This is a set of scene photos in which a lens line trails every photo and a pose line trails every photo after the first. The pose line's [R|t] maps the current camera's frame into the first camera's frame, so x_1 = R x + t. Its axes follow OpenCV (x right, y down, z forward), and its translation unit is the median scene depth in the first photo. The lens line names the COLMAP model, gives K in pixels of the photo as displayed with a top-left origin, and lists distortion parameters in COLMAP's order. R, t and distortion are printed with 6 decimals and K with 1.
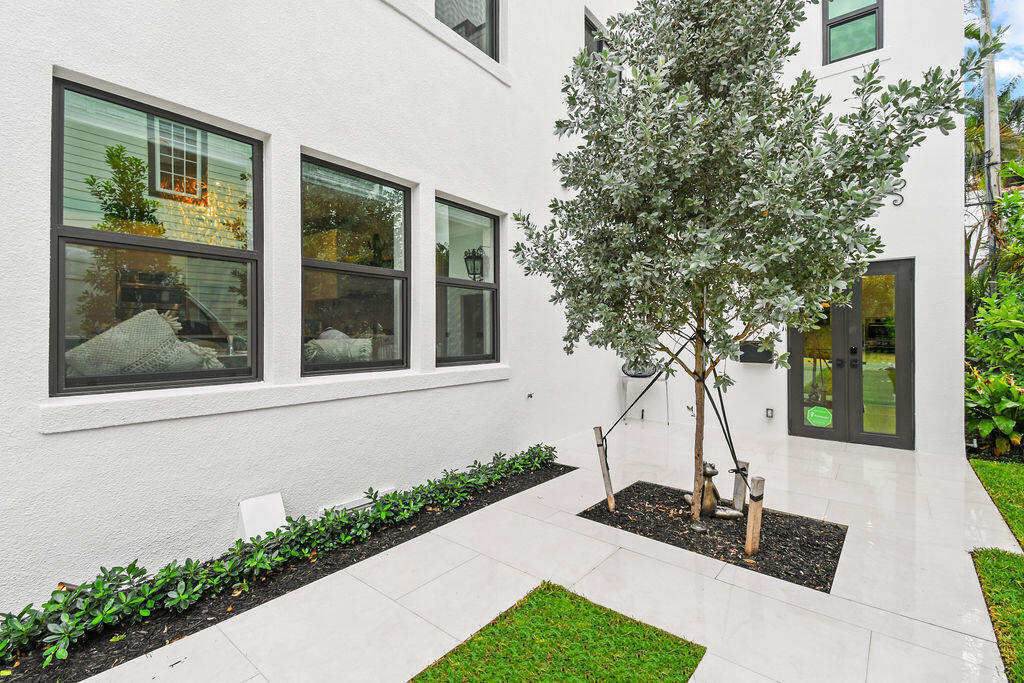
lens RADIAL K [[457.6, 0, 517.2], [0, 457.6, 339.8], [0, 0, 1]] dist [0.040052, -0.013160]
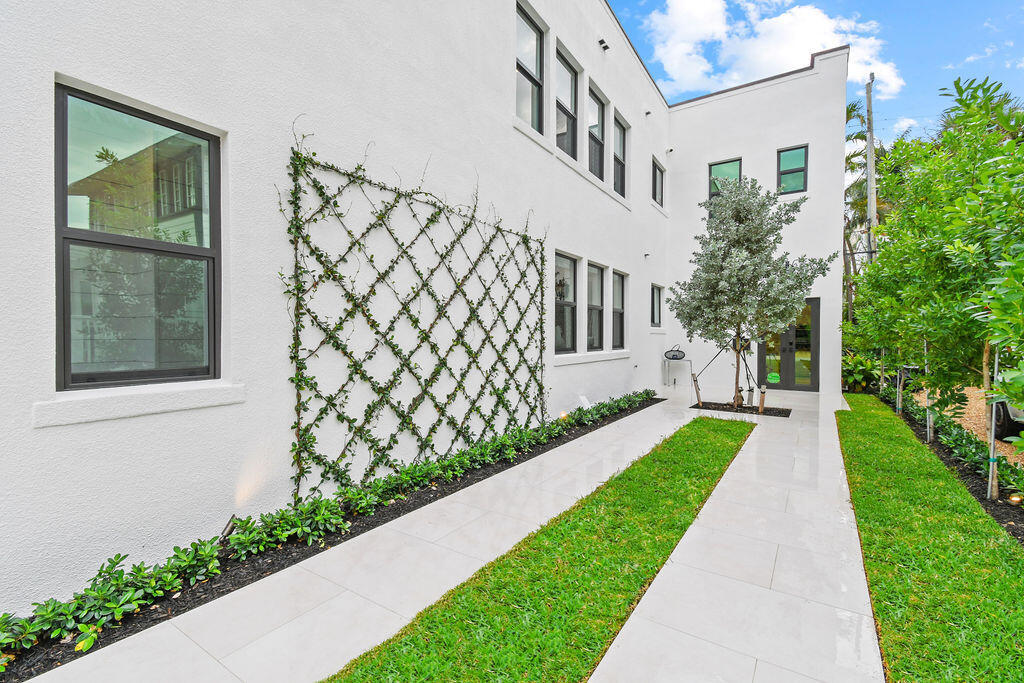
lens RADIAL K [[457.6, 0, 503.8], [0, 457.6, 343.5], [0, 0, 1]] dist [0.040052, -0.013160]
pose [[0.995501, -0.000816, 0.094743, -0.634085], [-0.000364, 0.999923, 0.012433, 0.002160], [-0.094746, -0.012412, 0.995424, -0.788448]]
